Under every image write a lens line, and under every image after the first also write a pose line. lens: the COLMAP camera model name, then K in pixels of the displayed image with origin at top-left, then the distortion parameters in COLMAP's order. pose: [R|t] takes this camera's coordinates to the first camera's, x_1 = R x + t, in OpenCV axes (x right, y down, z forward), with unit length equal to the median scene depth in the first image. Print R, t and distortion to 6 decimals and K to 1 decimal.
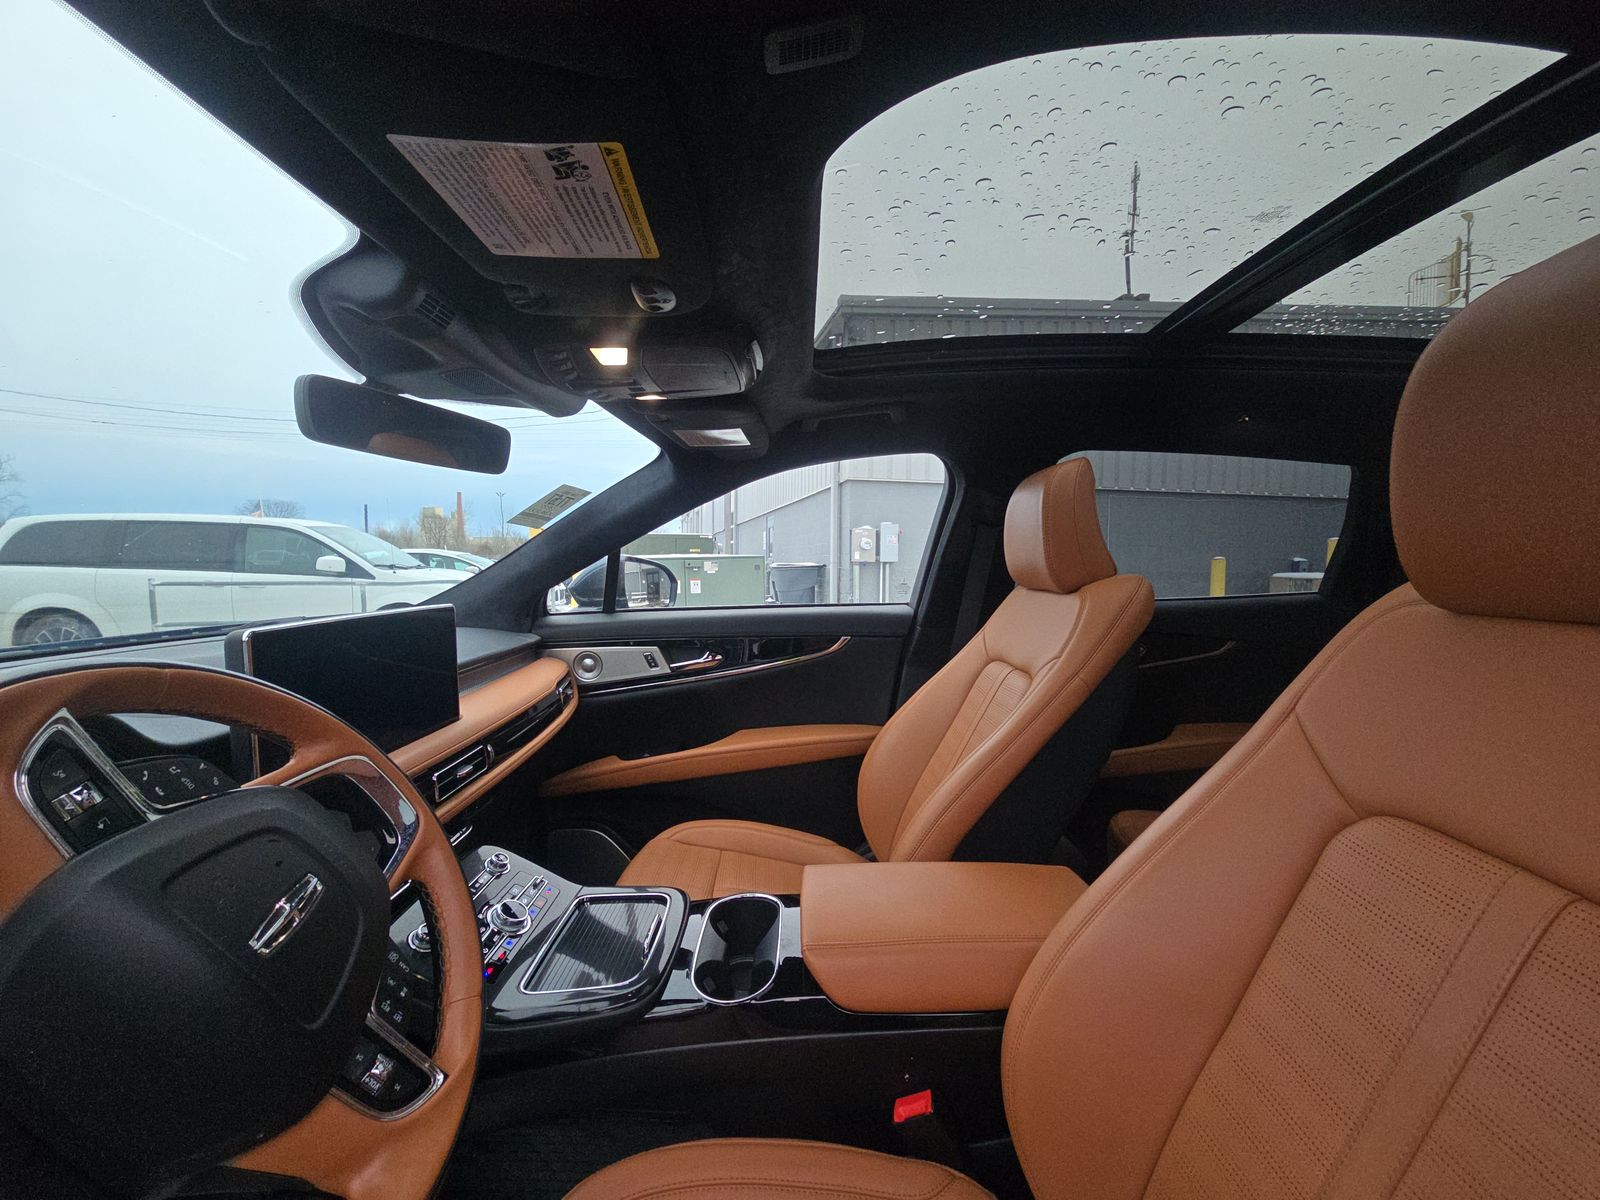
lens RADIAL K [[632.1, 0, 799.3], [0, 632.1, 599.3], [0, 0, 1]] dist [-0.001248, 0.000204]
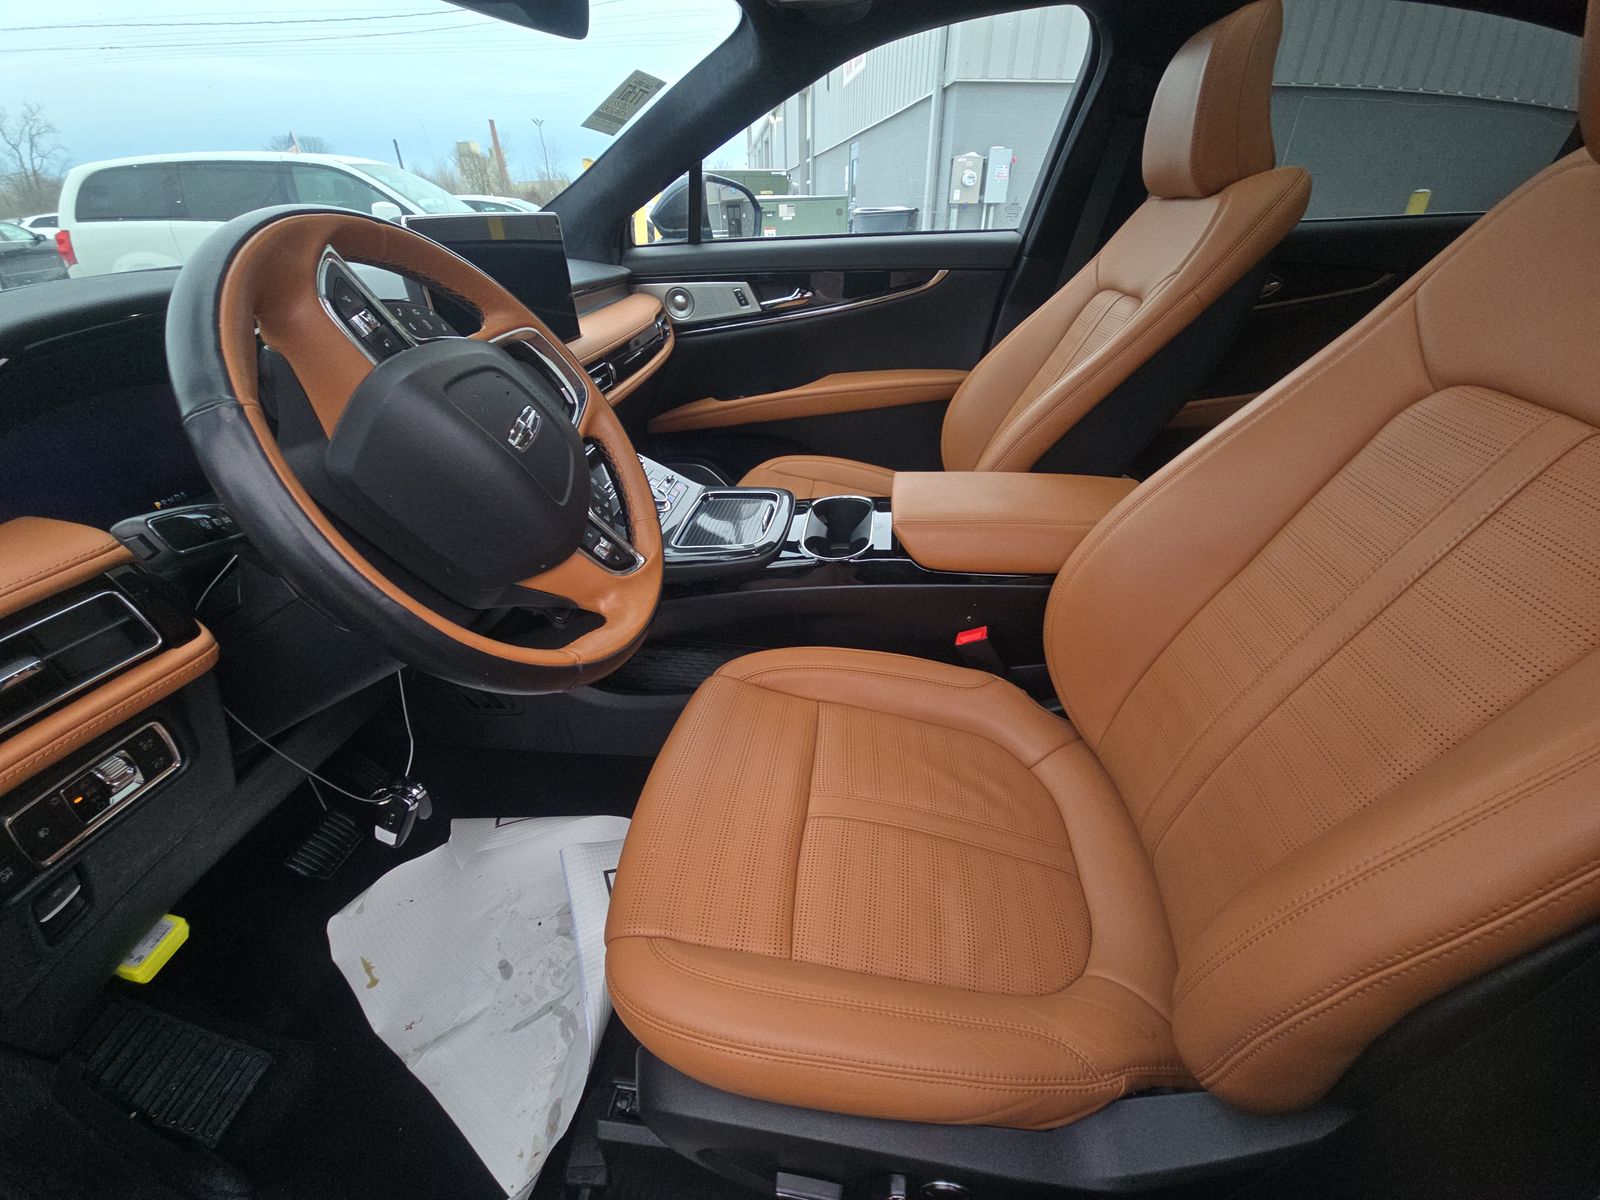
lens RADIAL K [[636.3, 0, 803.2], [0, 636.3, 597.7], [0, 0, 1]] dist [-0.000249, -0.000311]
pose [[0.994121, 0.043844, -0.099005, -0.020858], [0.006910, 0.886799, 0.462104, 0.057736], [0.108058, -0.460071, 0.881282, -0.087240]]
